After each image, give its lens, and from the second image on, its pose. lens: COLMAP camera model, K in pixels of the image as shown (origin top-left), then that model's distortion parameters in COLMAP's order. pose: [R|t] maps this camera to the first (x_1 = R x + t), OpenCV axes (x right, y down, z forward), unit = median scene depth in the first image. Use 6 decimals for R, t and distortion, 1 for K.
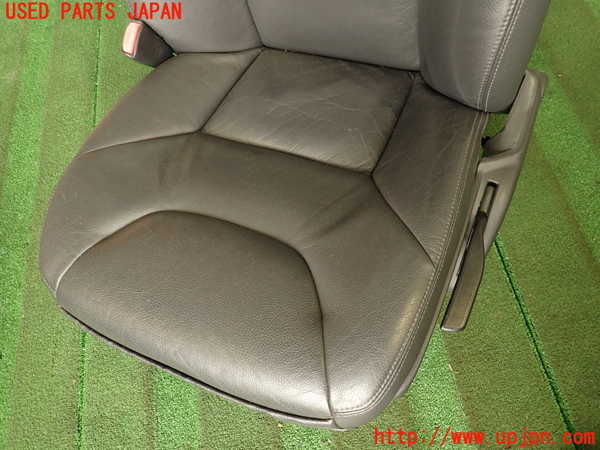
lens RADIAL K [[439.4, 0, 296.4], [0, 439.4, 224.6], [0, 0, 1]] dist [-0.003592, -0.006483]
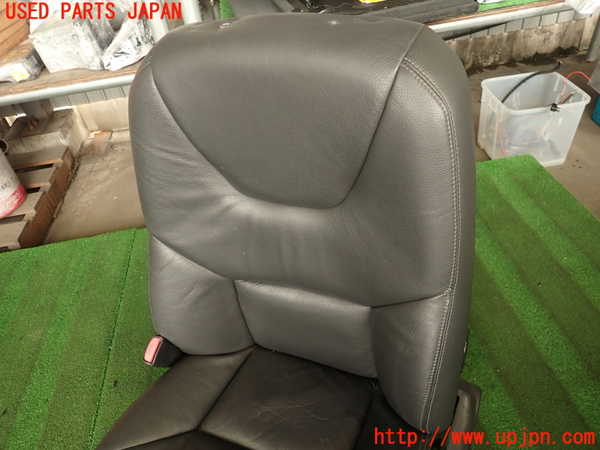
lens RADIAL K [[439.4, 0, 296.4], [0, 439.4, 224.6], [0, 0, 1]] dist [-0.003592, -0.006483]
pose [[0.999179, 0.038151, 0.013646, 0.010995], [-0.028899, 0.907080, -0.419965, -0.201353], [-0.028400, 0.419226, 0.907438, -0.288708]]
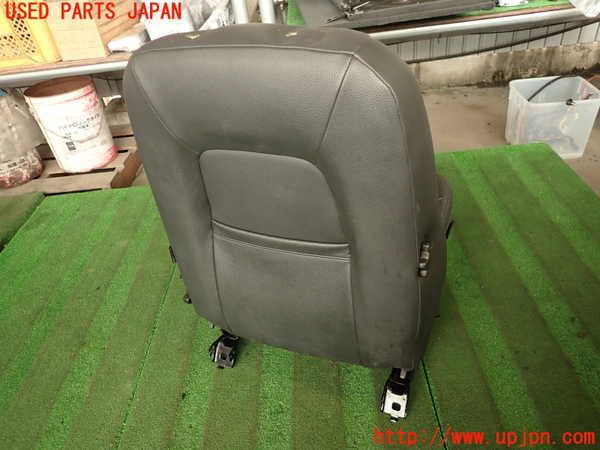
lens RADIAL K [[439.4, 0, 296.4], [0, 439.4, 224.6], [0, 0, 1]] dist [-0.003592, -0.006483]
pose [[0.987018, 0.126022, -0.099569, 0.105603], [-0.157921, 0.874457, -0.458679, 0.292773], [0.029265, 0.468449, 0.883006, -0.495590]]
